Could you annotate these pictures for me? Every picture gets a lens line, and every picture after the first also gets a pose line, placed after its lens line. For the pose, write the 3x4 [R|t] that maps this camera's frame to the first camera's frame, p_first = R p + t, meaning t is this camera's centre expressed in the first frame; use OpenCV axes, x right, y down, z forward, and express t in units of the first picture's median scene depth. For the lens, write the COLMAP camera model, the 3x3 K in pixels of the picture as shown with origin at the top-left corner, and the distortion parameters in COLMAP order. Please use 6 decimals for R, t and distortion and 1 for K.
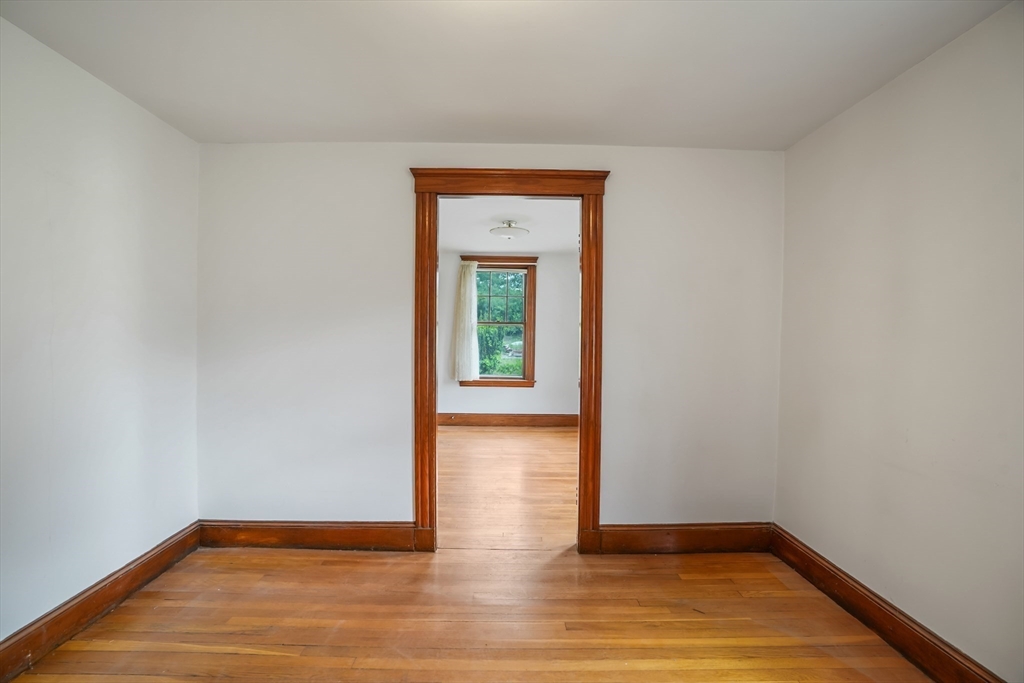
lens RADIAL K [[476.9, 0, 512.0], [0, 476.9, 341.5], [0, 0, 1]] dist [-0.071330, 0.028043]
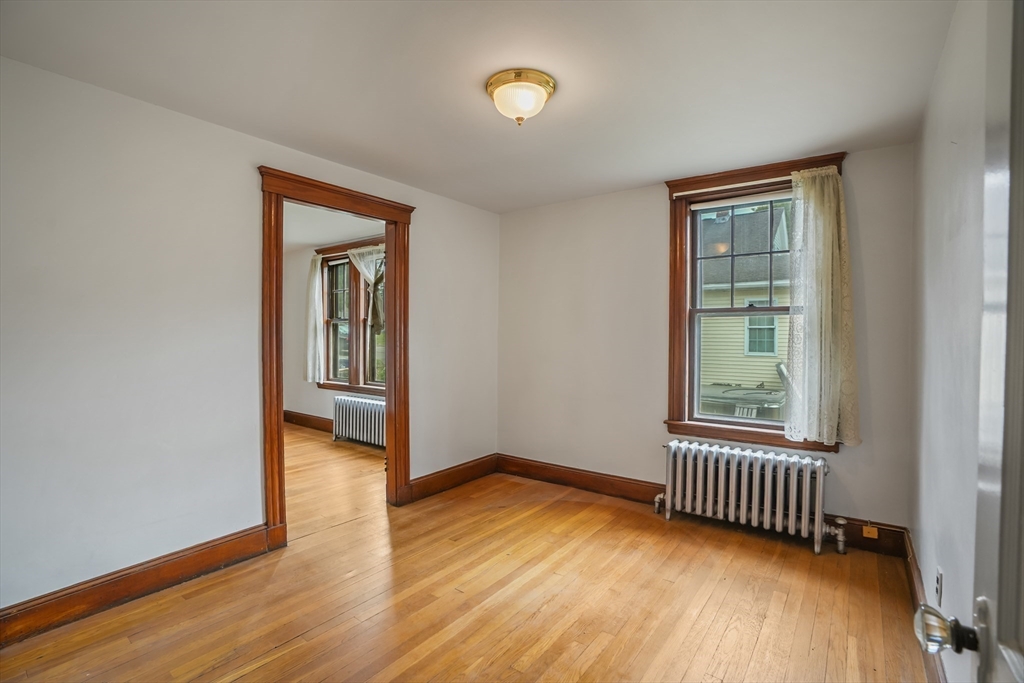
lens RADIAL K [[476.9, 0, 512.0], [0, 476.9, 341.5], [0, 0, 1]] dist [-0.071330, 0.028043]
pose [[0.605054, -0.021693, 0.795889, -0.673772], [0.016681, 0.999755, 0.014569, -0.004783], [-0.796010, 0.004462, 0.605267, -0.006150]]
